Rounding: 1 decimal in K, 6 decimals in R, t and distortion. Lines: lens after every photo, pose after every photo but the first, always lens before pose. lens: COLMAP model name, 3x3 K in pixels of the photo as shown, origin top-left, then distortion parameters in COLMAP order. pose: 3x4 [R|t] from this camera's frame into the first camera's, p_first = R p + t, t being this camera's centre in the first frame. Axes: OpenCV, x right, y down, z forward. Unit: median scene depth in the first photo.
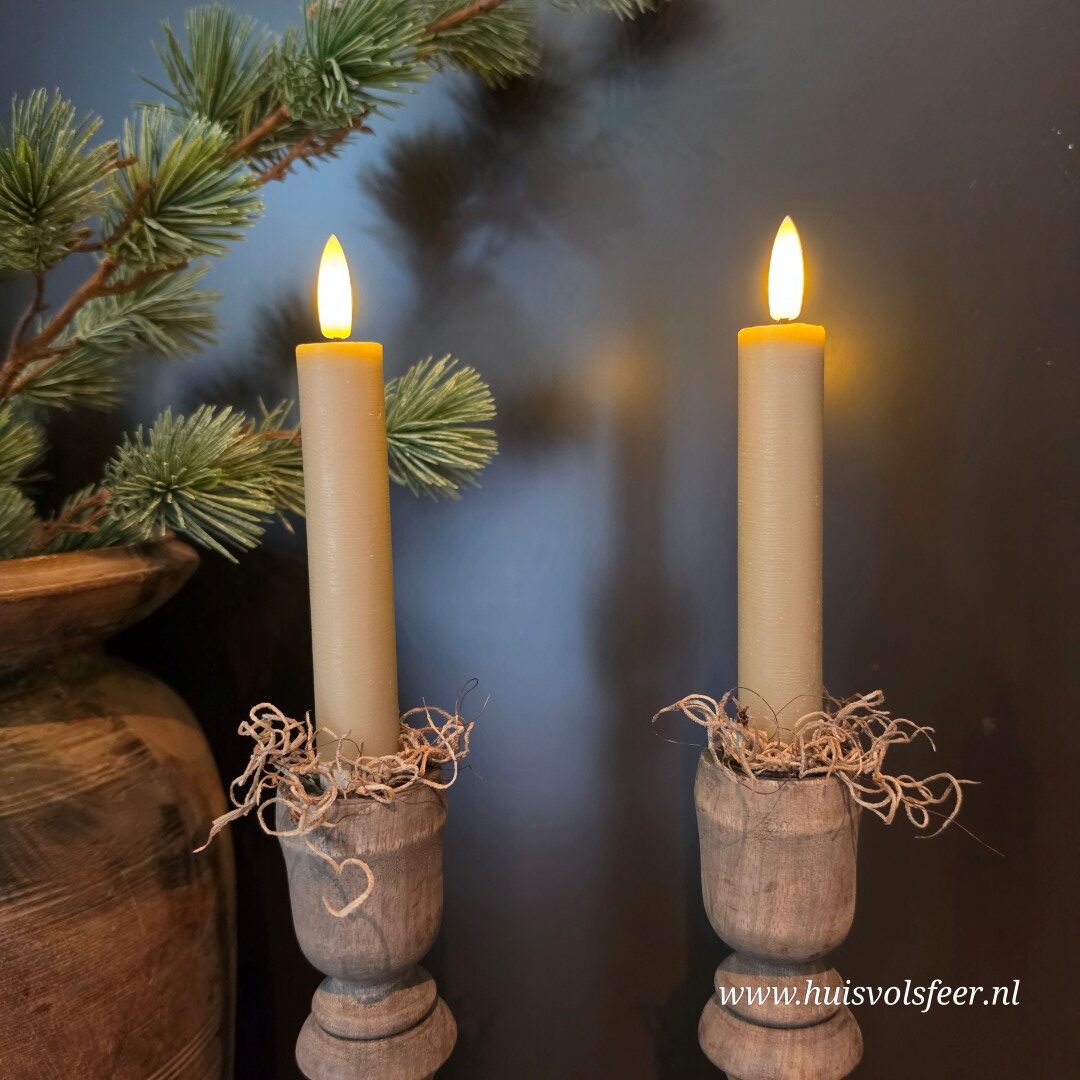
lens RADIAL K [[1030.5, 0, 537.4], [0, 1030.5, 529.7], [0, 0, 1]] dist [0.117070, -0.246596]
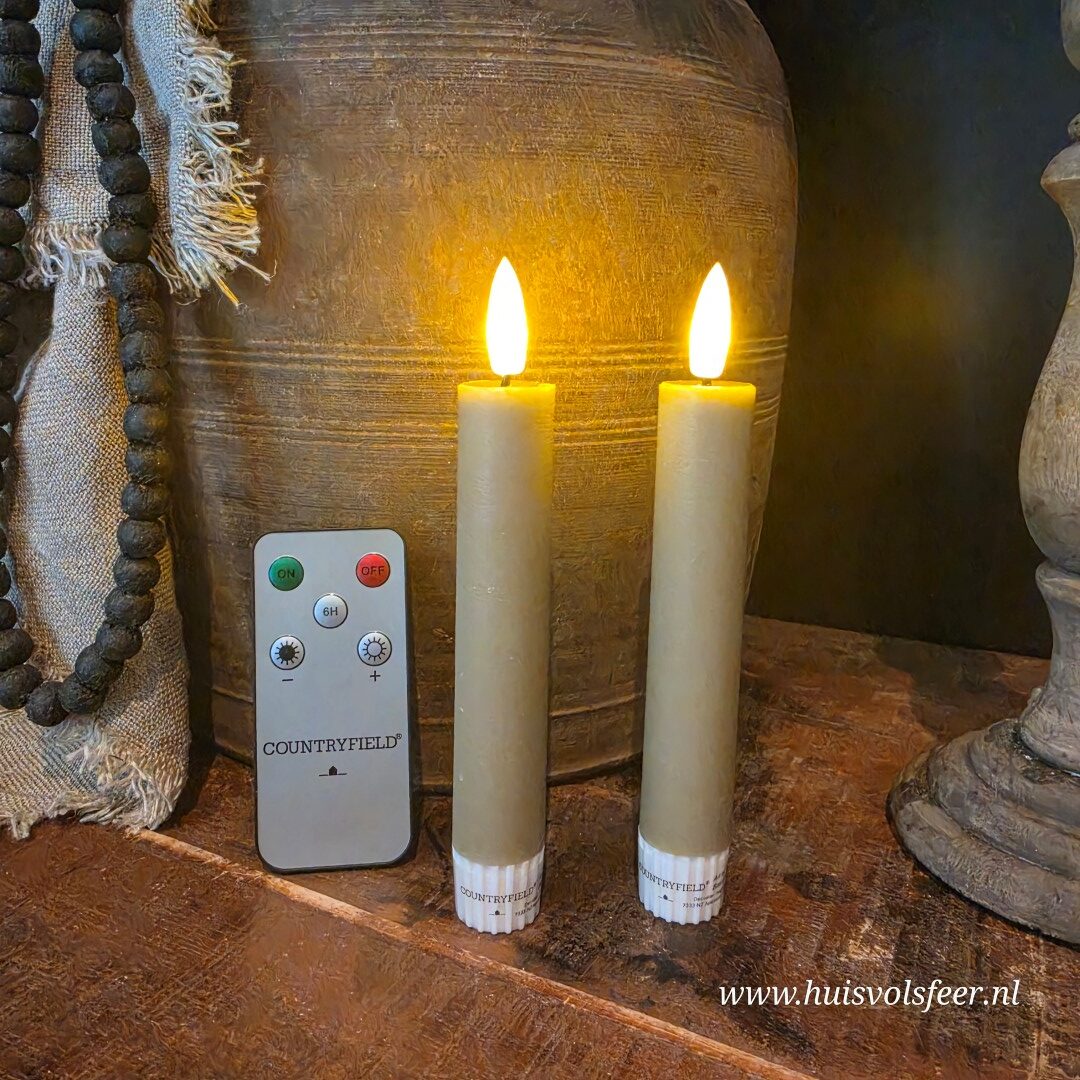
lens RADIAL K [[1011.4, 0, 533.2], [0, 1011.4, 442.5], [0, 0, 1]] dist [0.018837, -0.012680]
pose [[0.985879, 0.055554, -0.157973, -0.431124], [-0.046264, 0.997010, 0.061895, 0.575050], [0.160939, -0.053713, 0.985502, 0.057085]]
